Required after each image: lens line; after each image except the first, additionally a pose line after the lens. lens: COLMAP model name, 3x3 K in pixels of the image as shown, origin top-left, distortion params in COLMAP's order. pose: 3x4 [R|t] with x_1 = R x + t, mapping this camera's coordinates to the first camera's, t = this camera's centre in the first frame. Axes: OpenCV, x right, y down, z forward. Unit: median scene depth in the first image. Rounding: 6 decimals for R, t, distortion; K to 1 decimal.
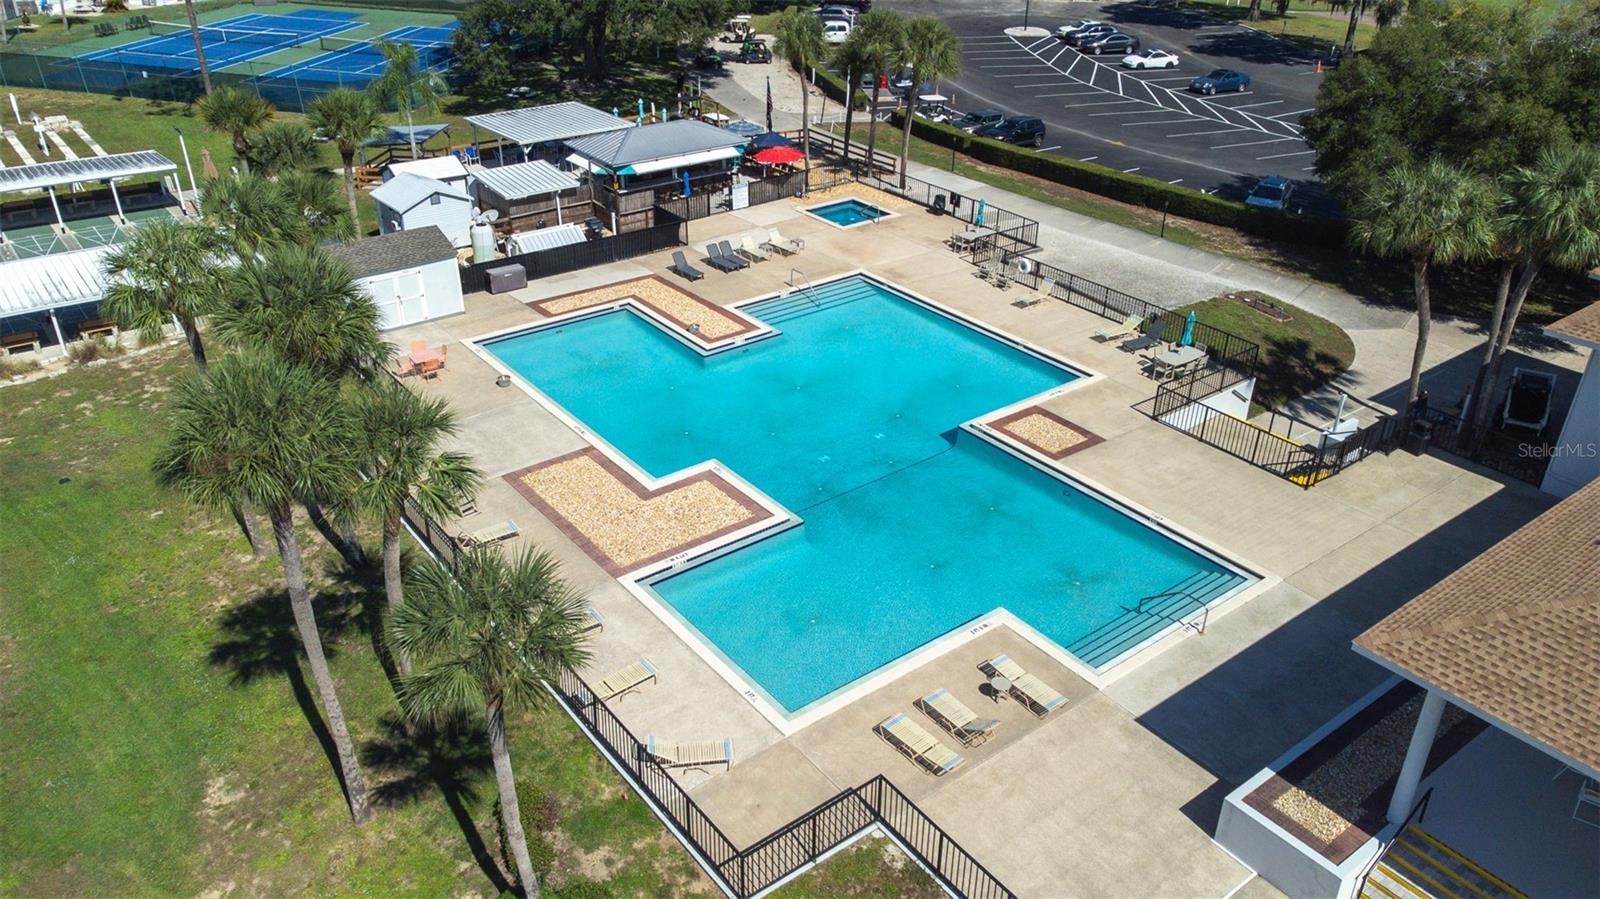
lens RADIAL K [[1208.8, 0, 800.0], [0, 1208.8, 449.5], [0, 0, 1]] dist [-0.000954, 0.102617]
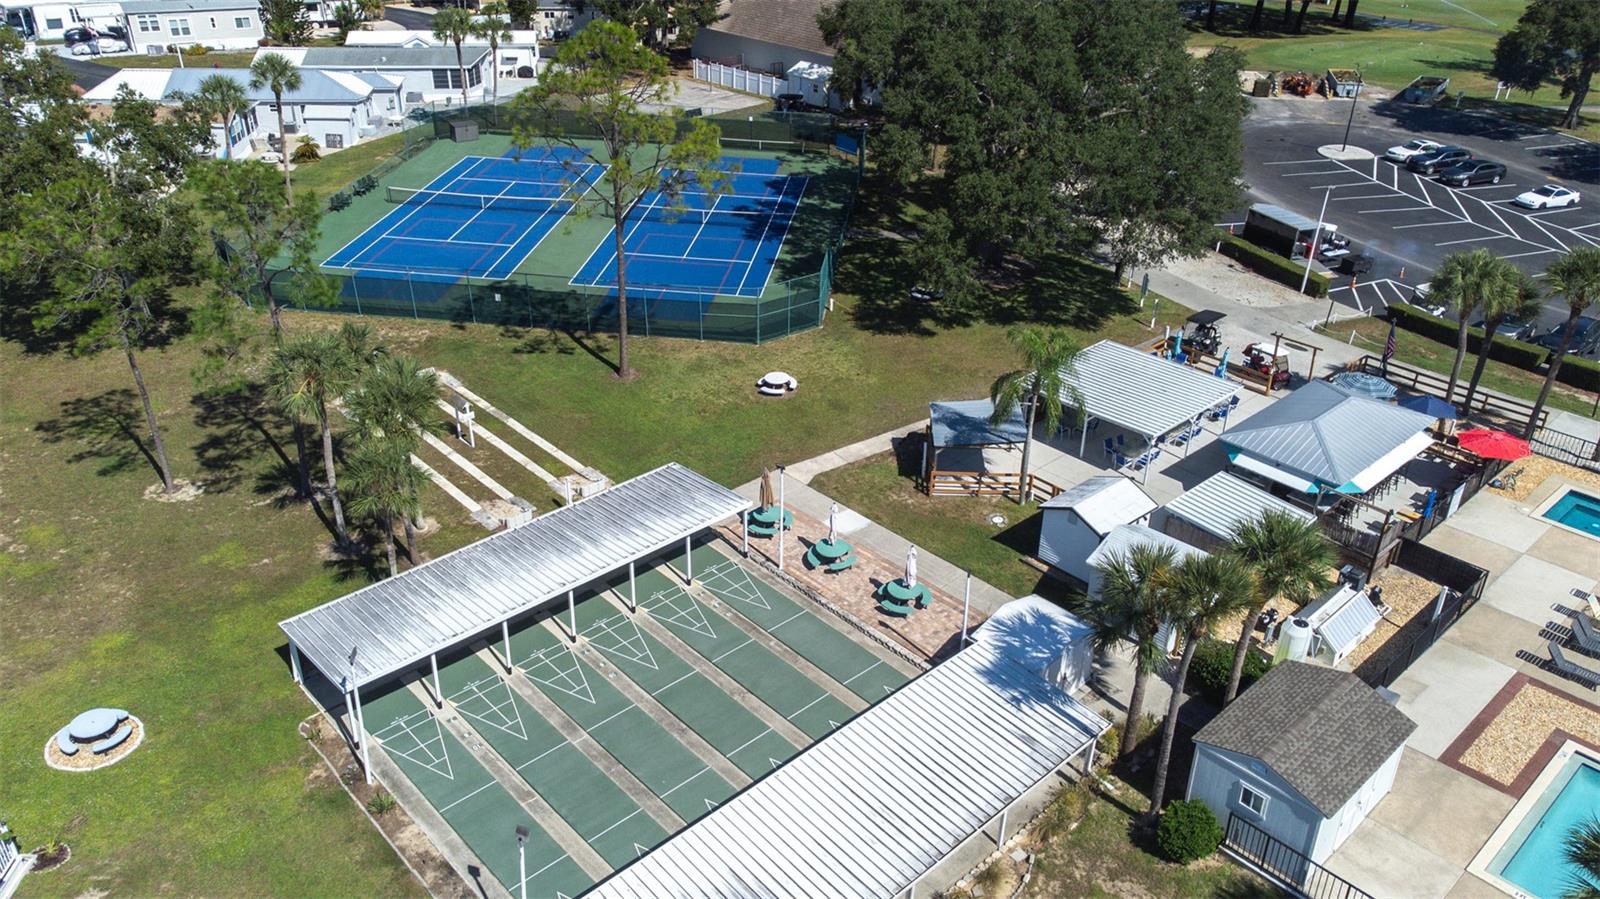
lens RADIAL K [[1208.8, 0, 800.0], [0, 1208.8, 449.5], [0, 0, 1]] dist [-0.000954, 0.102617]
pose [[0.995370, -0.042848, 0.086034, -0.606729], [0.042663, 0.999082, 0.003989, -0.297560], [-0.086126, -0.000300, 0.996284, 0.282833]]
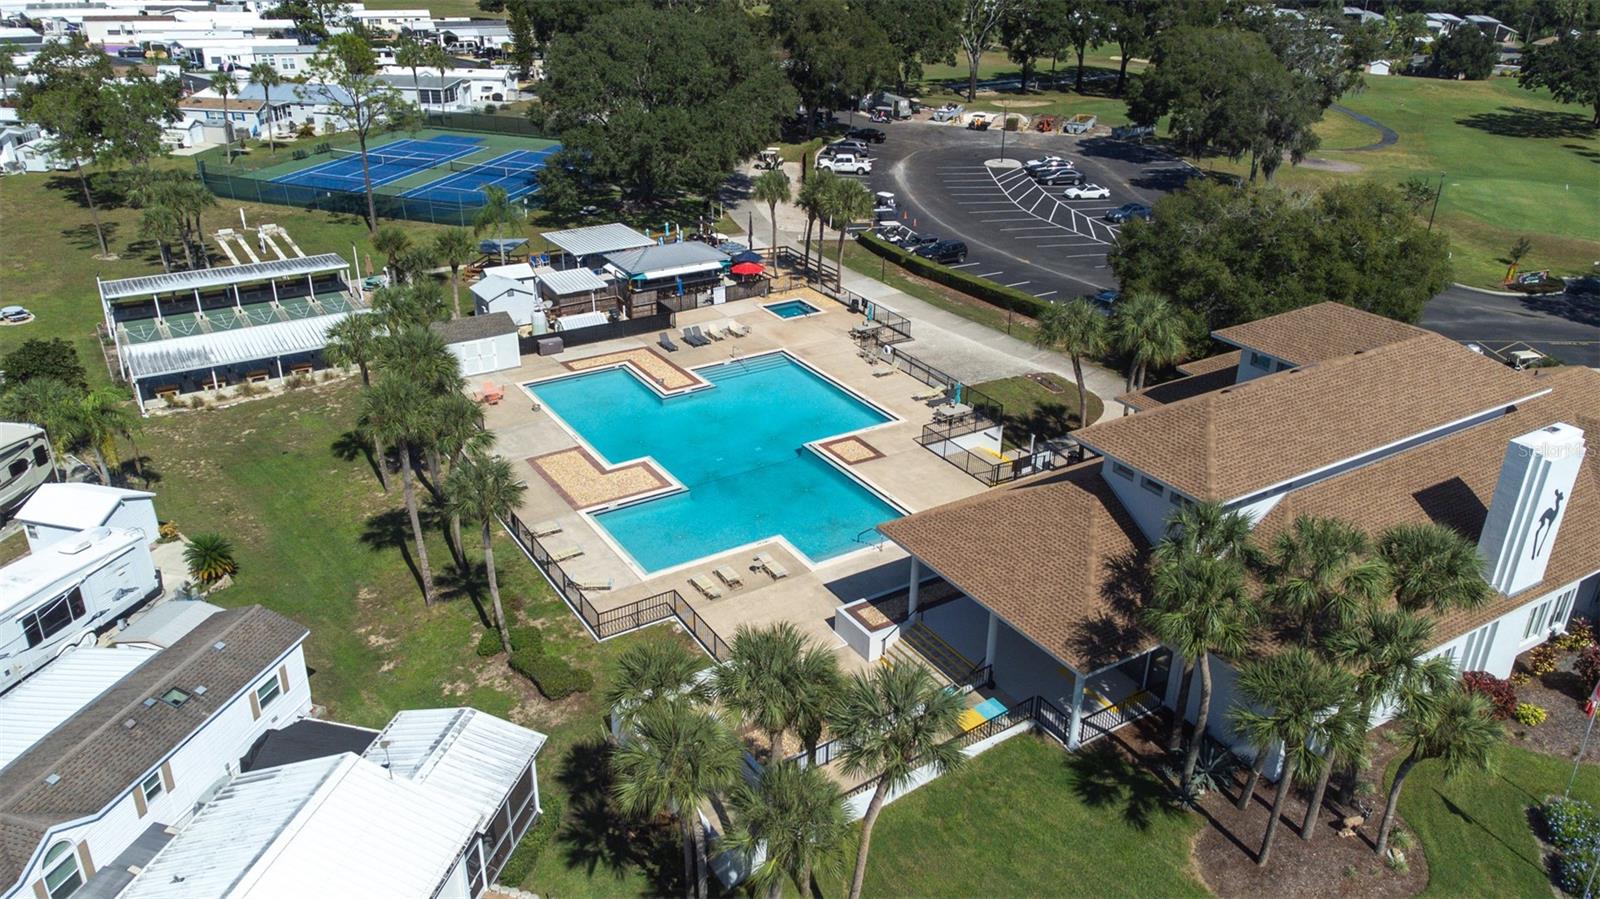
lens RADIAL K [[1208.8, 0, 800.0], [0, 1208.8, 449.5], [0, 0, 1]] dist [-0.000954, 0.102617]
pose [[0.995394, 0.042292, -0.086036, 0.203357], [-0.047490, 0.997110, -0.059300, 0.063752], [0.083279, 0.063113, 0.994526, -0.478555]]
